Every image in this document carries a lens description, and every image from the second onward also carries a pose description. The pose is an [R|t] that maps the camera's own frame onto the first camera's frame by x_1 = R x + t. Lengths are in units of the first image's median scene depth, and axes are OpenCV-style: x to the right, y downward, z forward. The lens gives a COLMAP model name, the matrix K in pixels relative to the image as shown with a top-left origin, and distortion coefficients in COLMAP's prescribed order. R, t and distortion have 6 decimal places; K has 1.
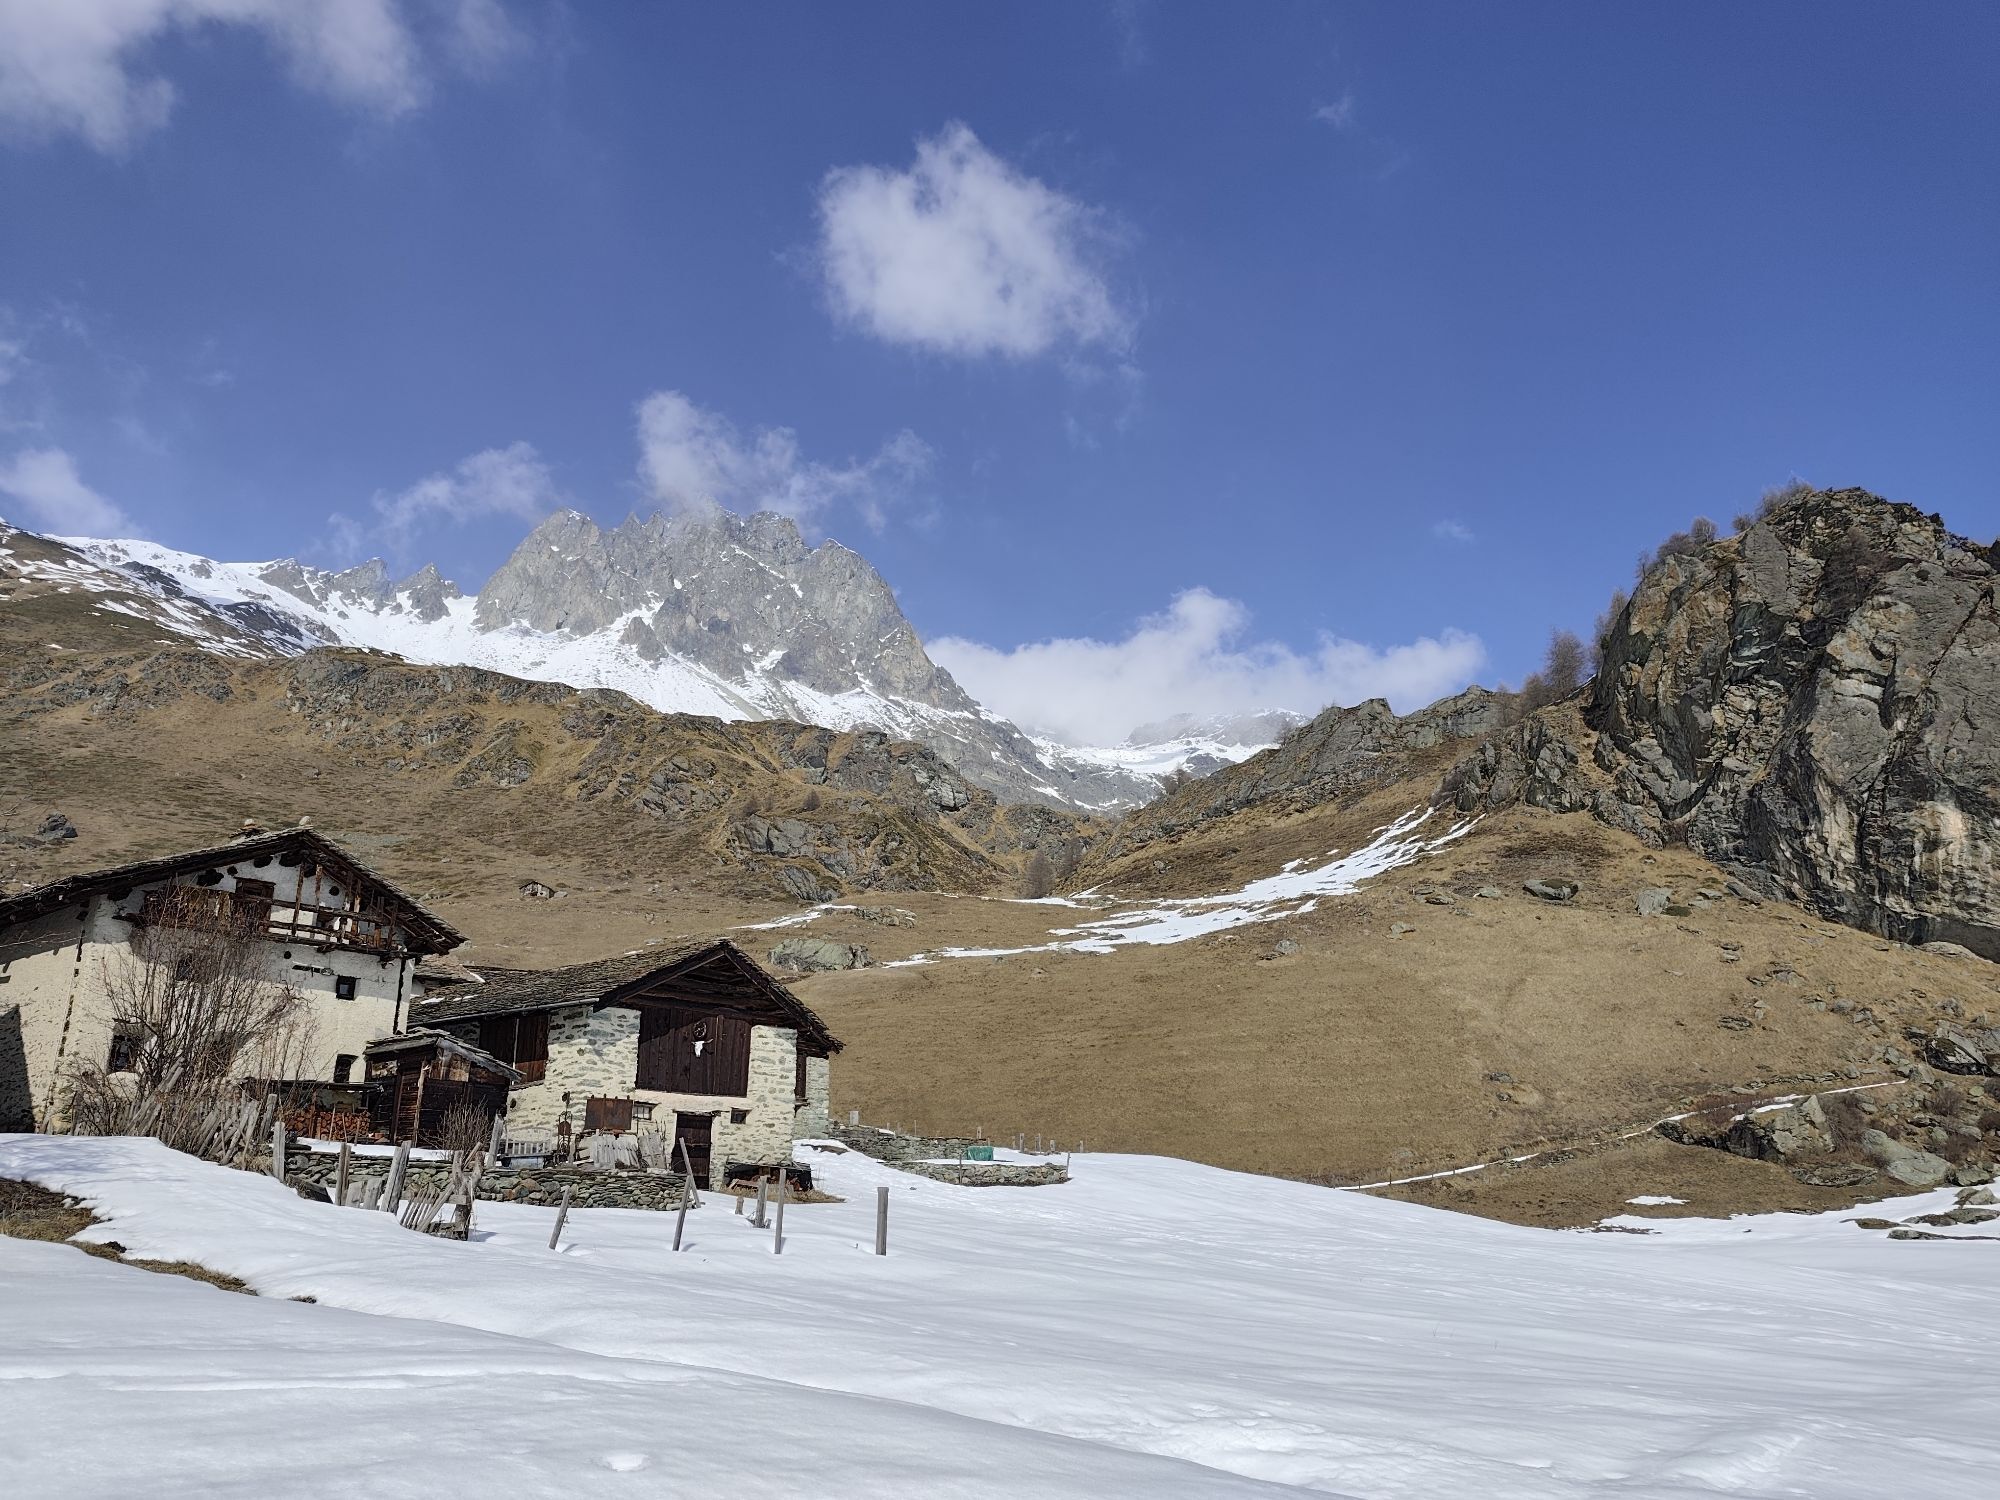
lens RADIAL K [[1326.8, 0, 1015.6], [0, 1326.8, 790.9], [0, 0, 1]] dist [0.035254, -0.058150]
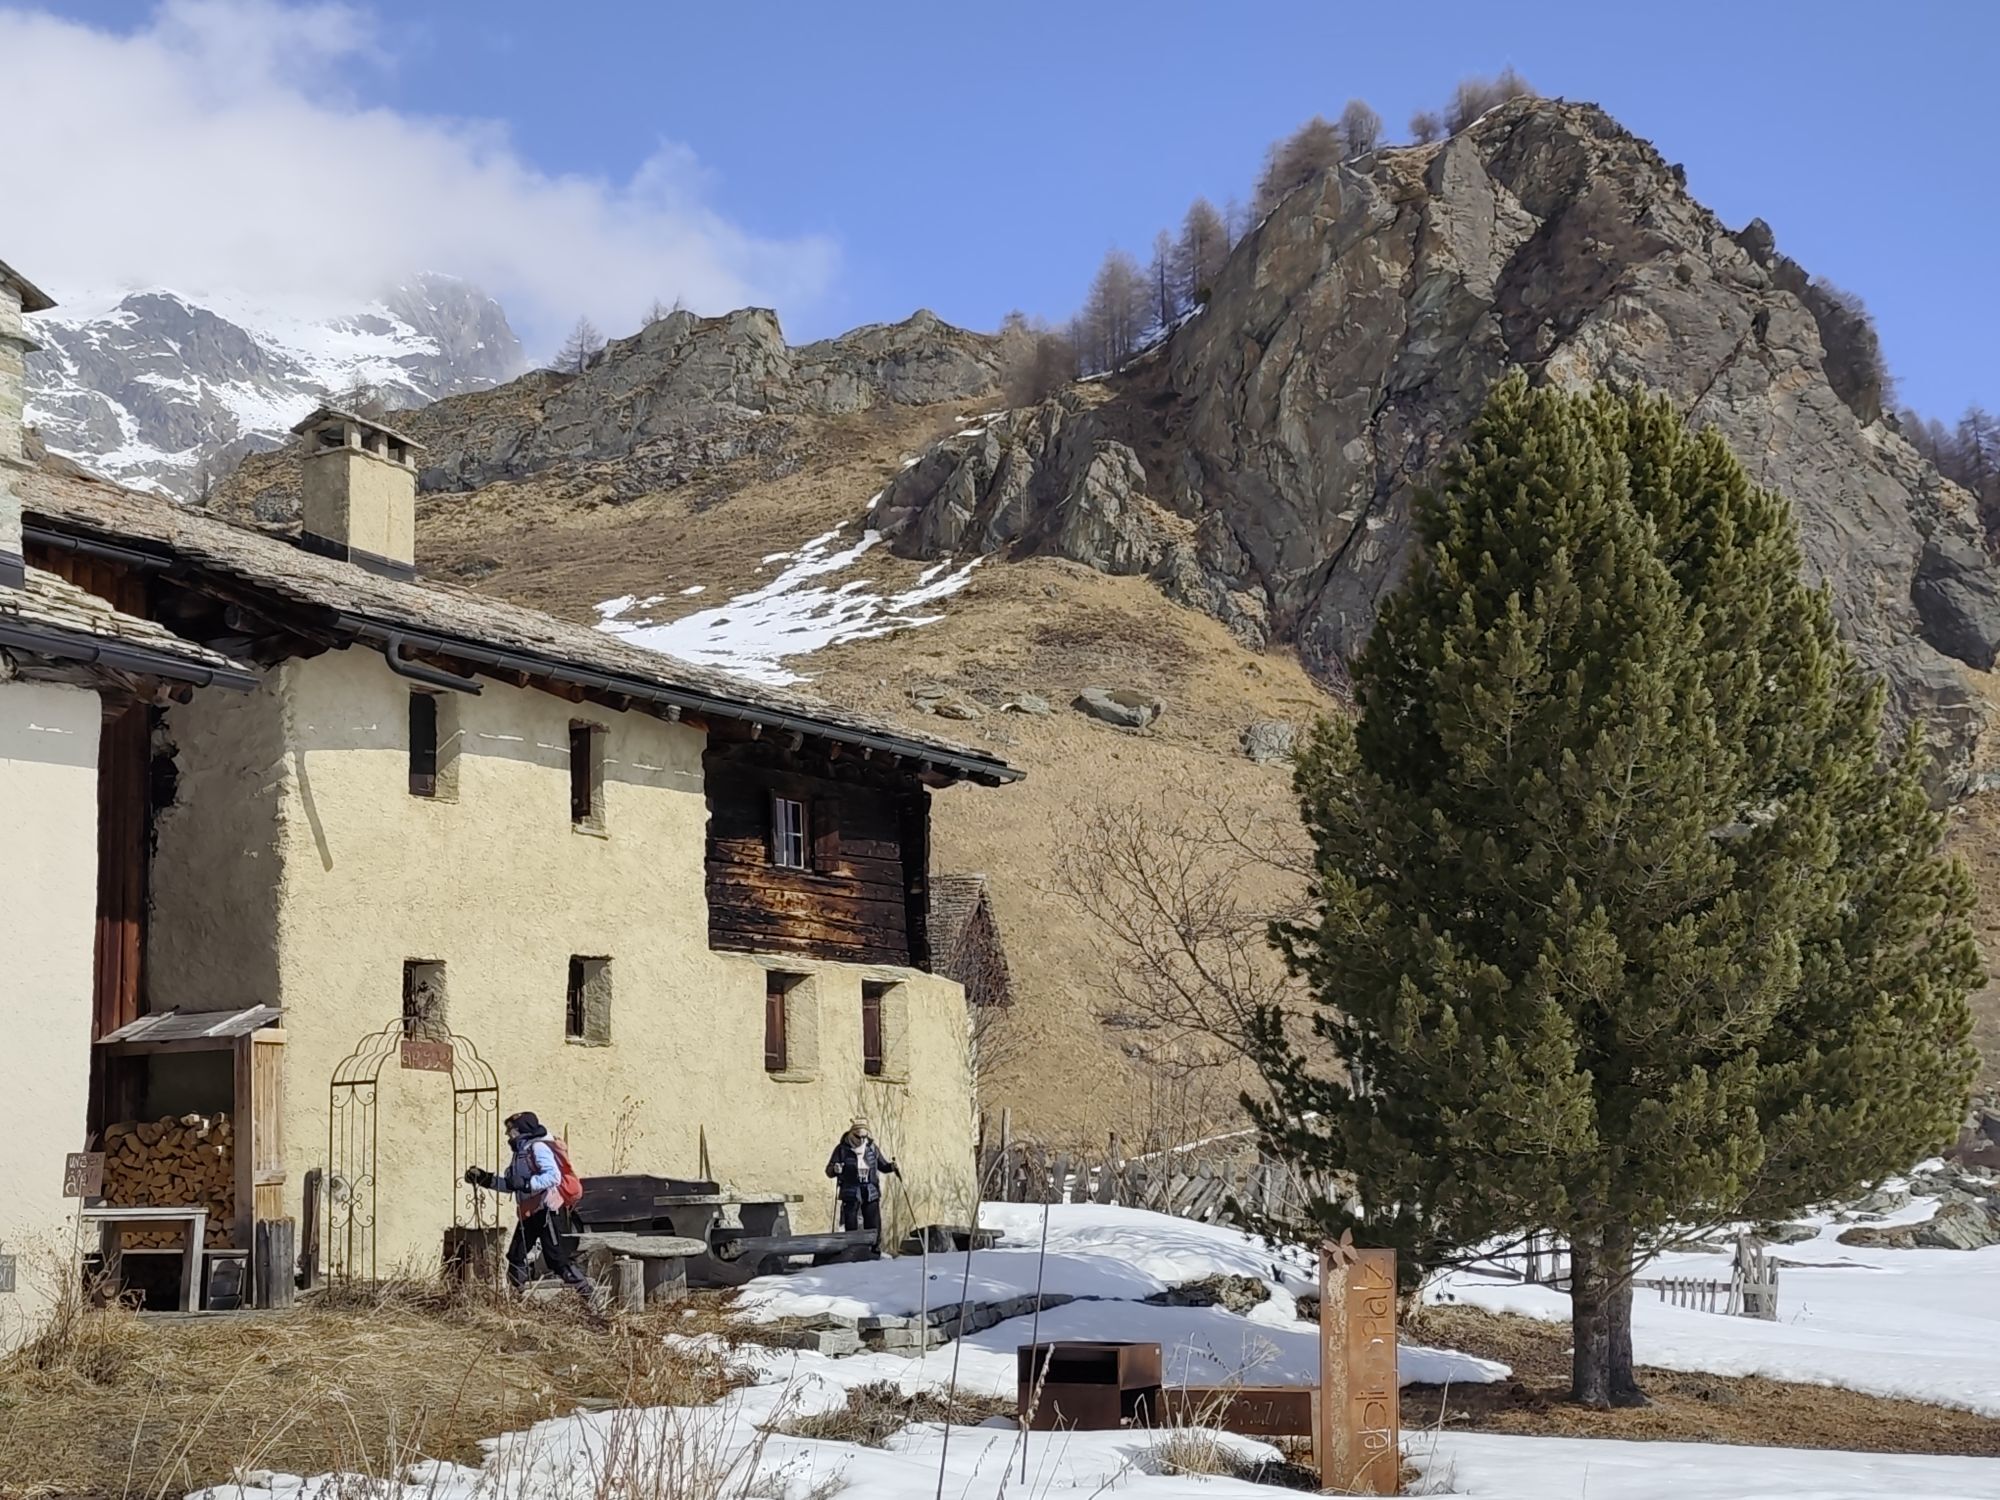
lens RADIAL K [[2668.9, 0, 1000.0], [0, 2668.9, 750.0], [0, 0, 1]] dist [0.153231, -0.634948]
pose [[0.890588, 0.075784, 0.448453, -0.130568], [-0.132363, 0.986527, 0.096149, -0.011267], [-0.435125, -0.144988, 0.888620, -0.036639]]
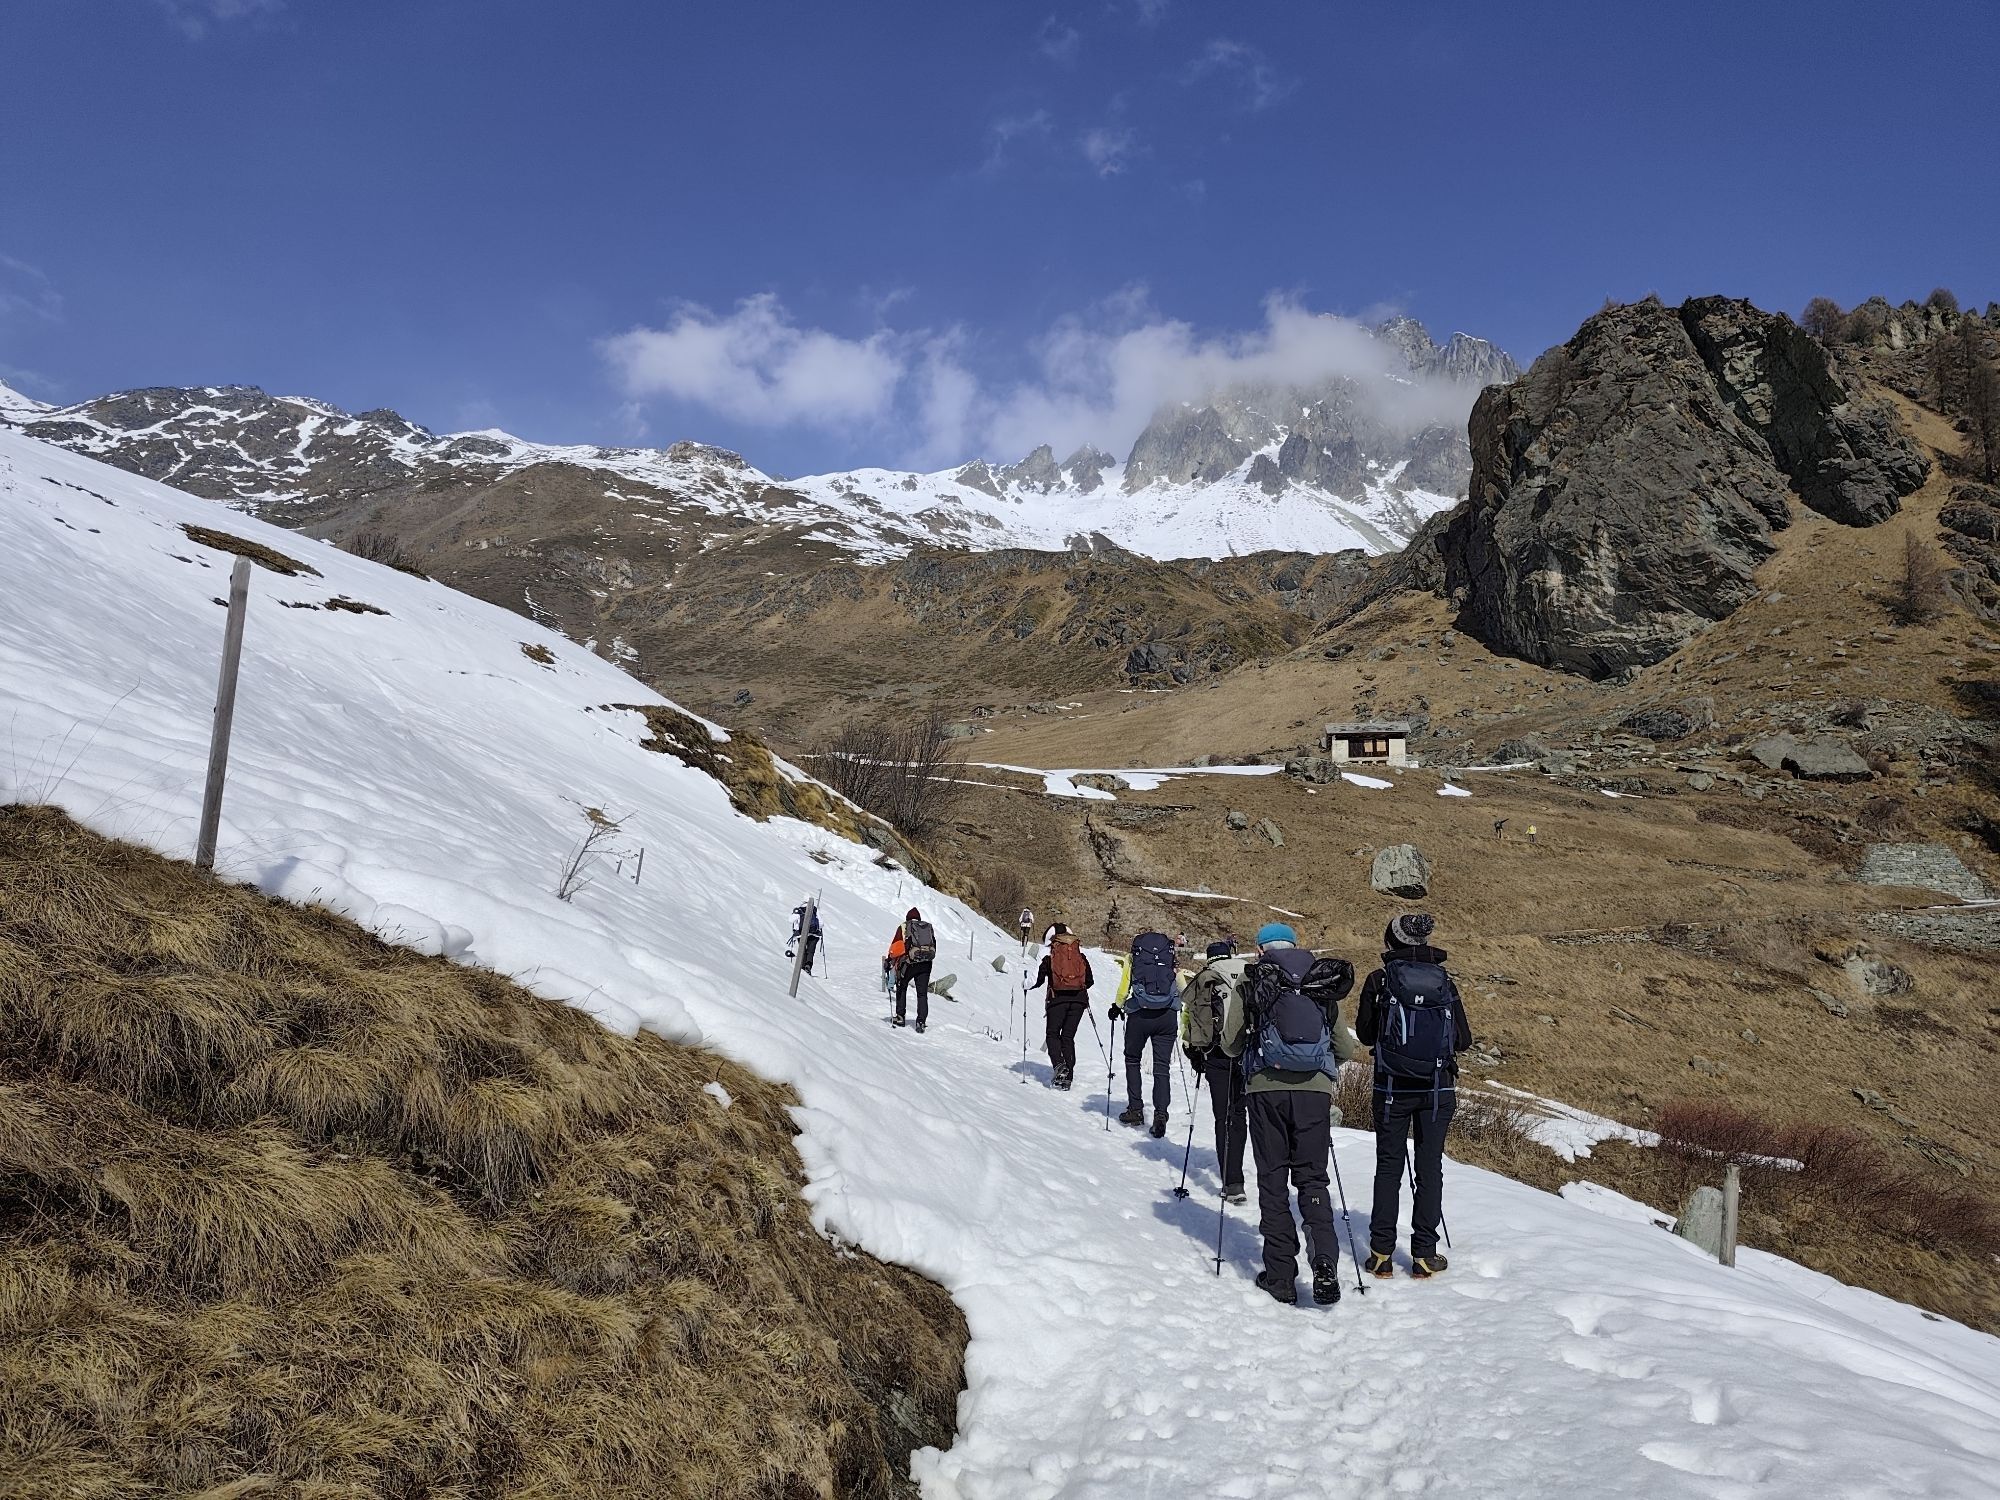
lens RADIAL K [[1326.8, 0, 1015.6], [0, 1326.8, 790.9], [0, 0, 1]] dist [0.035254, -0.058150]
pose [[0.855233, -0.050022, -0.515823, 0.608402], [0.119280, 0.987608, 0.101993, 0.023033], [0.504329, -0.148755, 0.850602, -0.339380]]
